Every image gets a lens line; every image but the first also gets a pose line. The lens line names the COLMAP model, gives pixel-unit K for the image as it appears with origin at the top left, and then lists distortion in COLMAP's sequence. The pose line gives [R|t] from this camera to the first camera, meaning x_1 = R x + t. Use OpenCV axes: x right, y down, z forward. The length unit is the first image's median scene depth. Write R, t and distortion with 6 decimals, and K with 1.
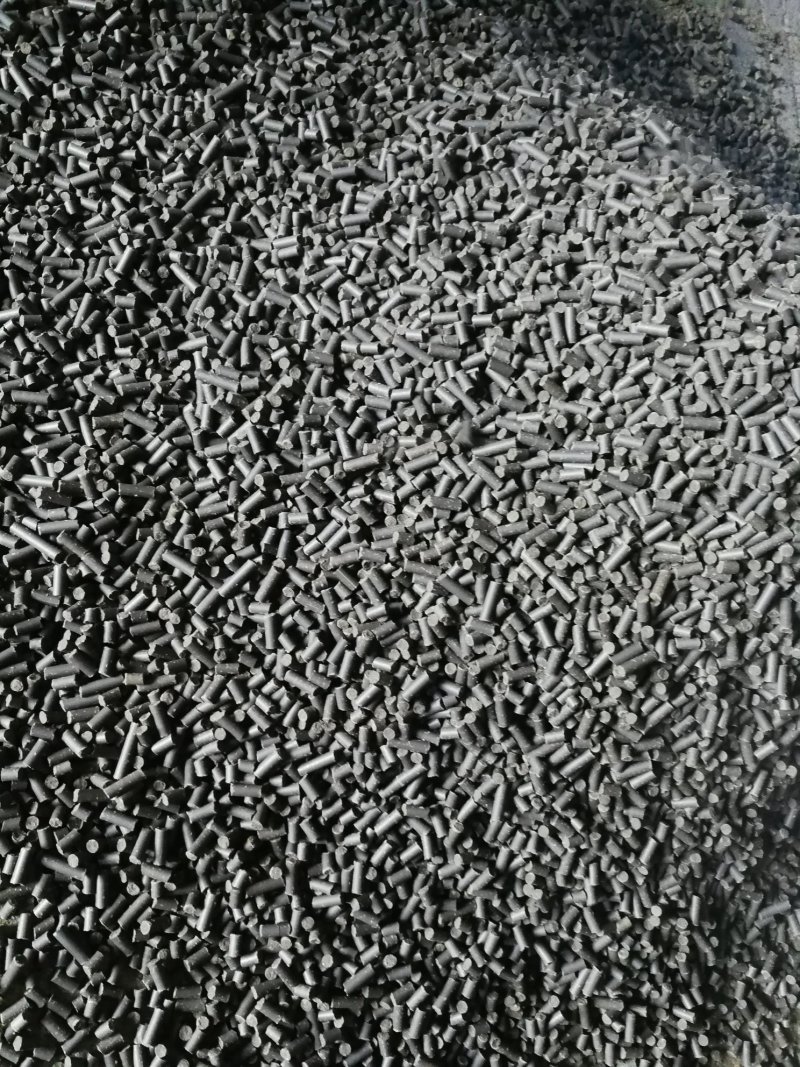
lens RADIAL K [[885.7, 0, 400.0], [0, 885.7, 533.5], [0, 0, 1]] dist [-0.009406, -0.001696]
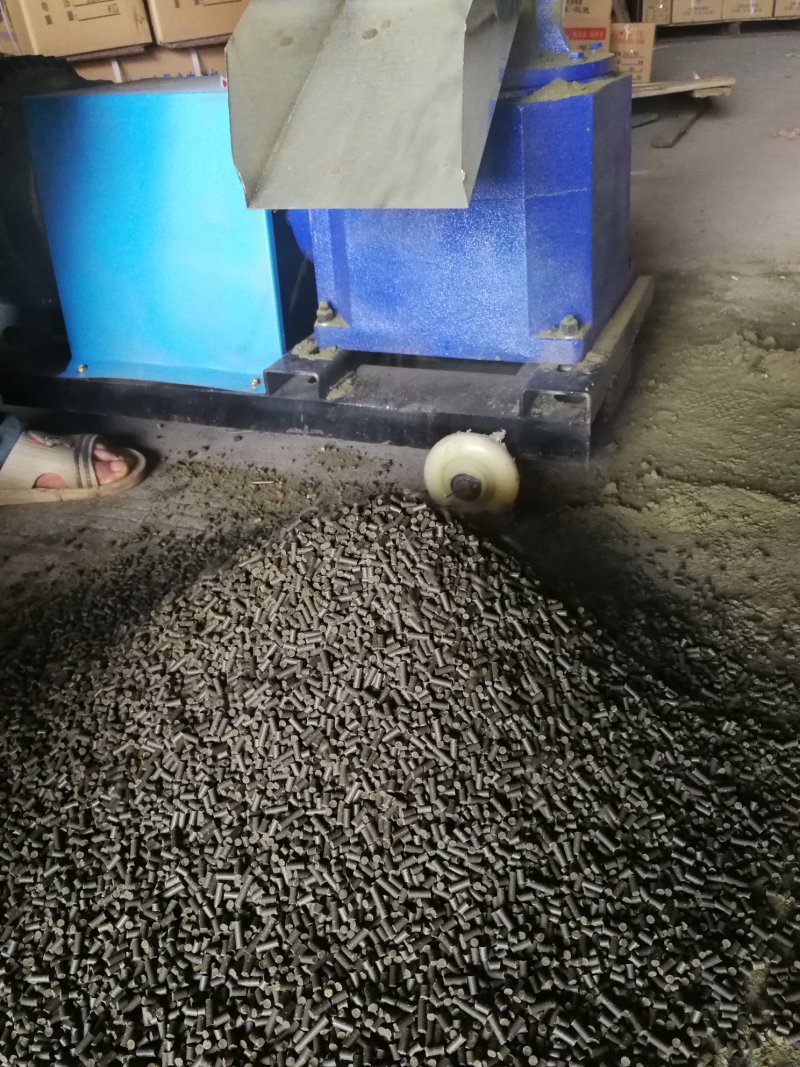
lens RADIAL K [[885.7, 0, 400.0], [0, 885.7, 533.5], [0, 0, 1]] dist [-0.009406, -0.001696]
pose [[0.283143, -0.825287, 0.488602, -0.388436], [0.958976, 0.251040, -0.131697, 0.125684], [-0.013971, 0.505847, 0.862510, -0.612776]]
